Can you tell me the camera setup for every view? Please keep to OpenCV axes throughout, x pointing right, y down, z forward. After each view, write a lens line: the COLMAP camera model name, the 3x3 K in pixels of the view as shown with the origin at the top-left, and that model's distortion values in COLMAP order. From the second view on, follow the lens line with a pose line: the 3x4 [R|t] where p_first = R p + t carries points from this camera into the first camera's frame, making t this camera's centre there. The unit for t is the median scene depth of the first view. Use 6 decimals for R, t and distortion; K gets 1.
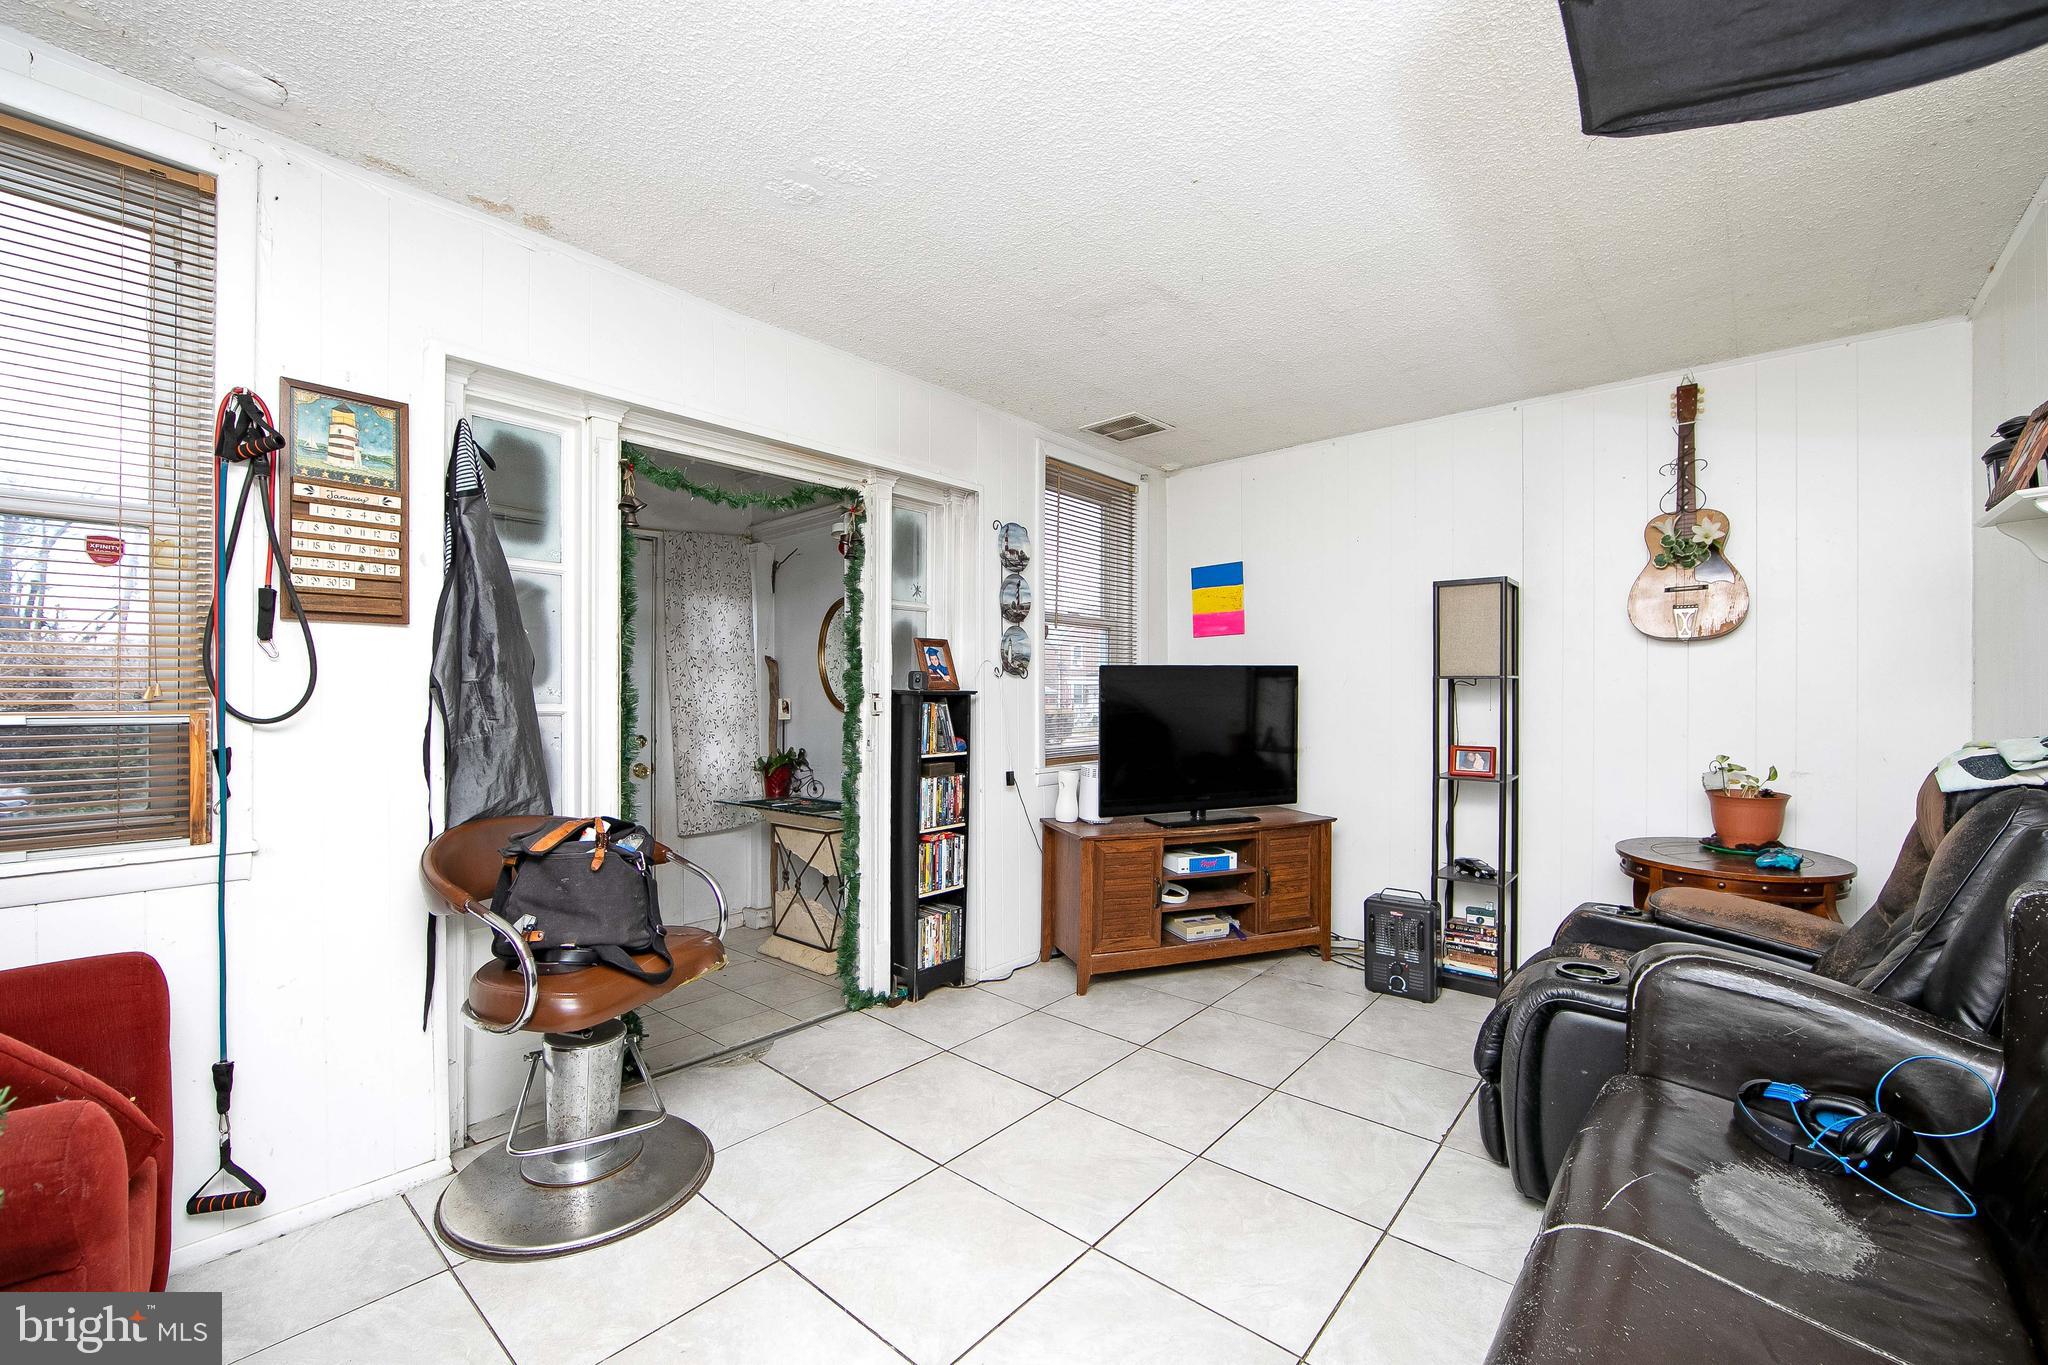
lens RADIAL K [[815.8, 0, 1029.9], [0, 815.8, 690.5], [0, 0, 1]] dist [-0.015988, 0.003746]
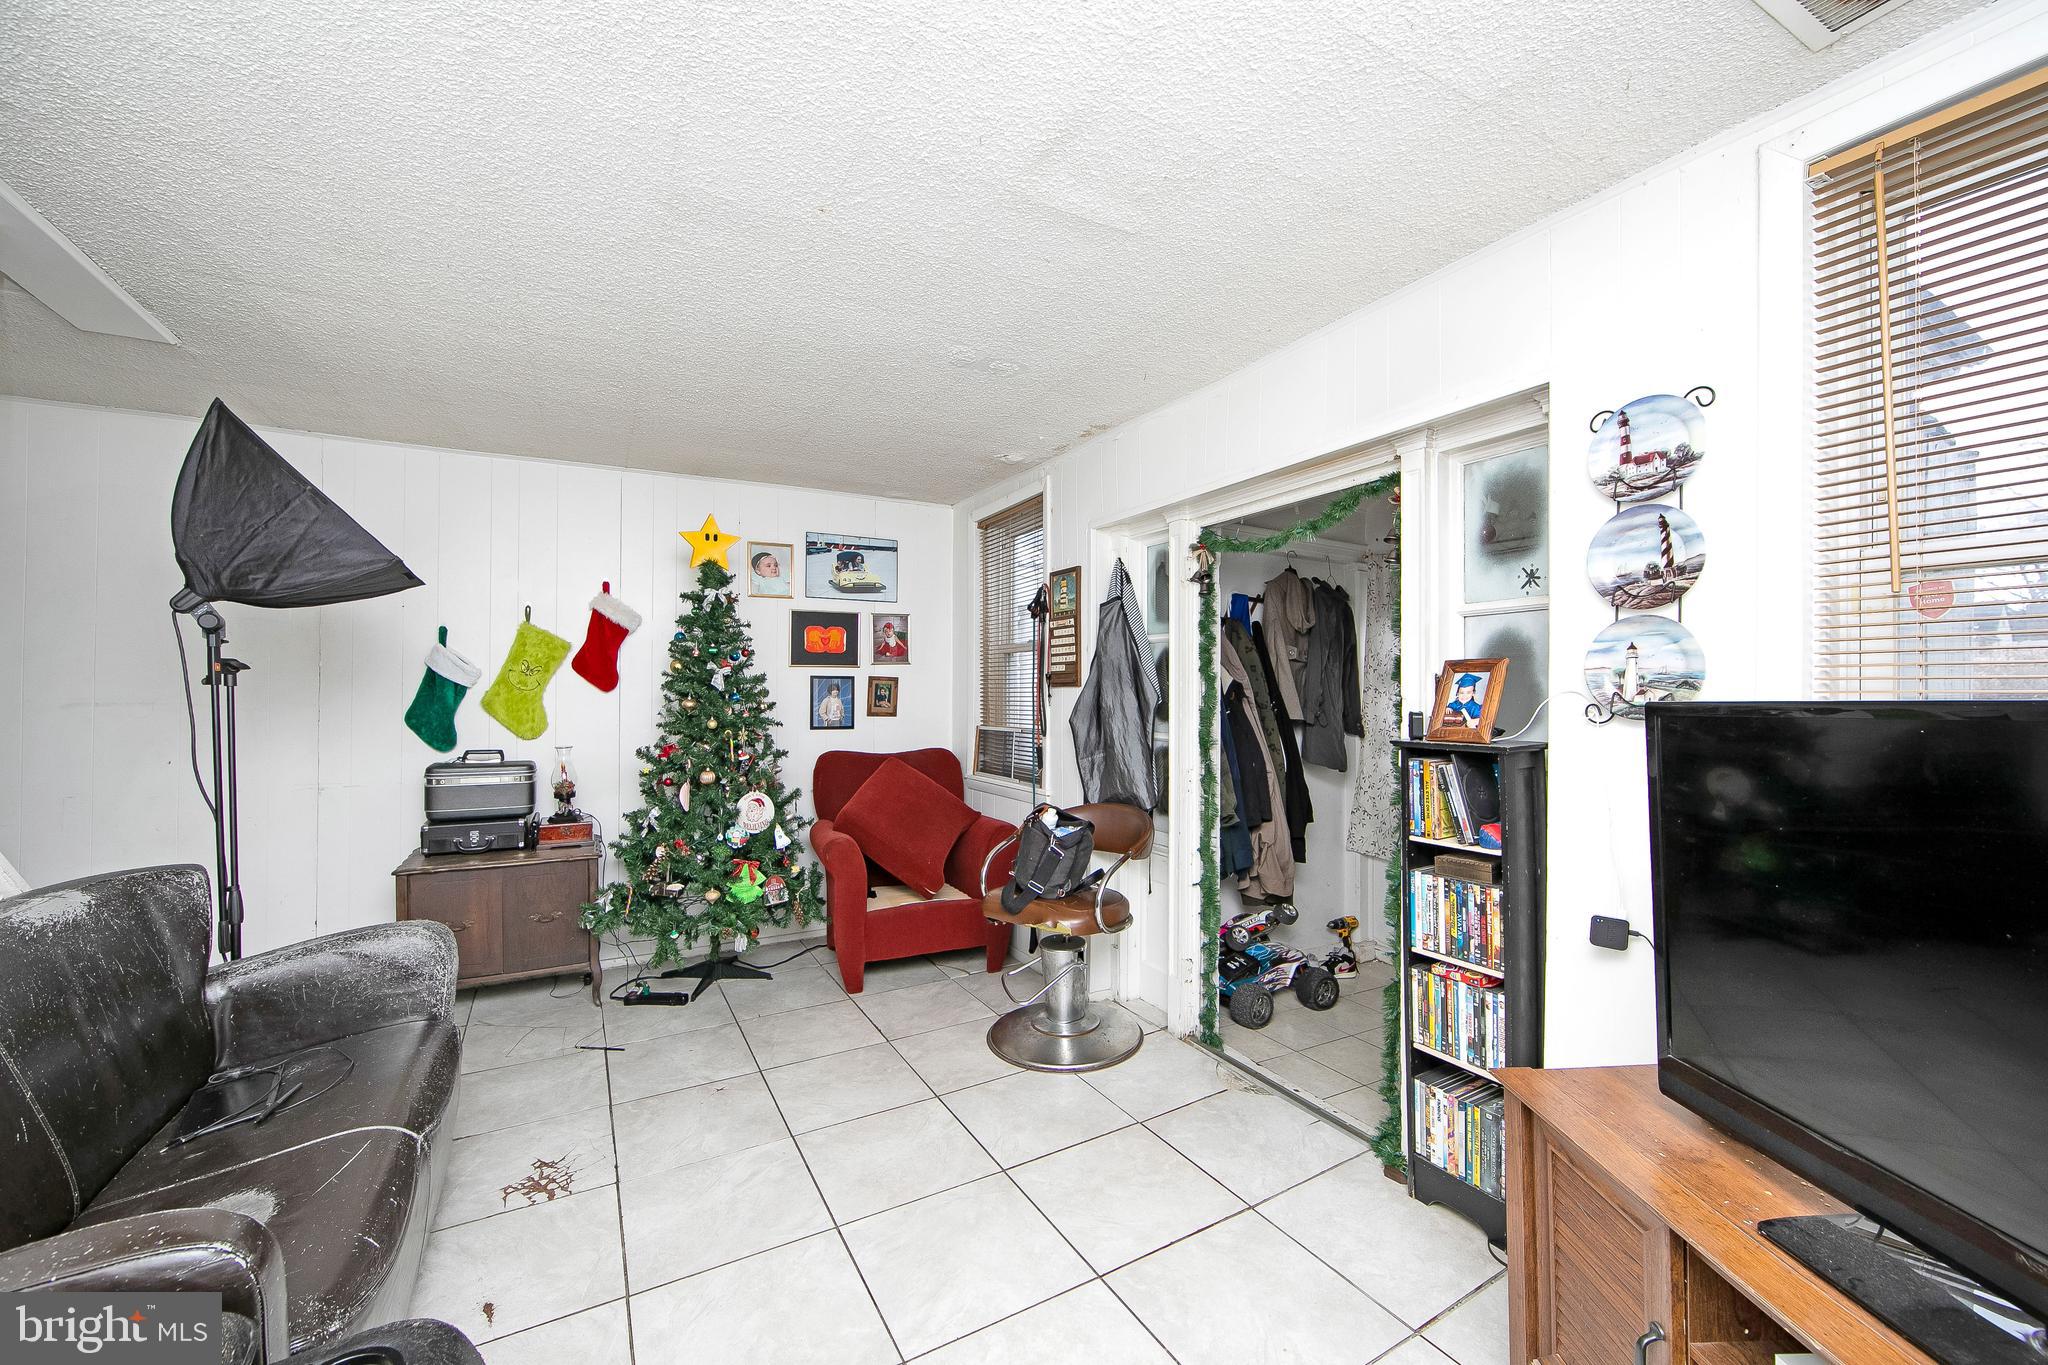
lens RADIAL K [[815.8, 0, 1030.2], [0, 815.8, 686.0], [0, 0, 1]] dist [-0.015988, 0.003746]
pose [[-0.337835, -0.009879, -0.941154, 0.594472], [0.001436, 0.999938, -0.011011, -0.037345], [0.941204, -0.005072, -0.337800, 0.906289]]
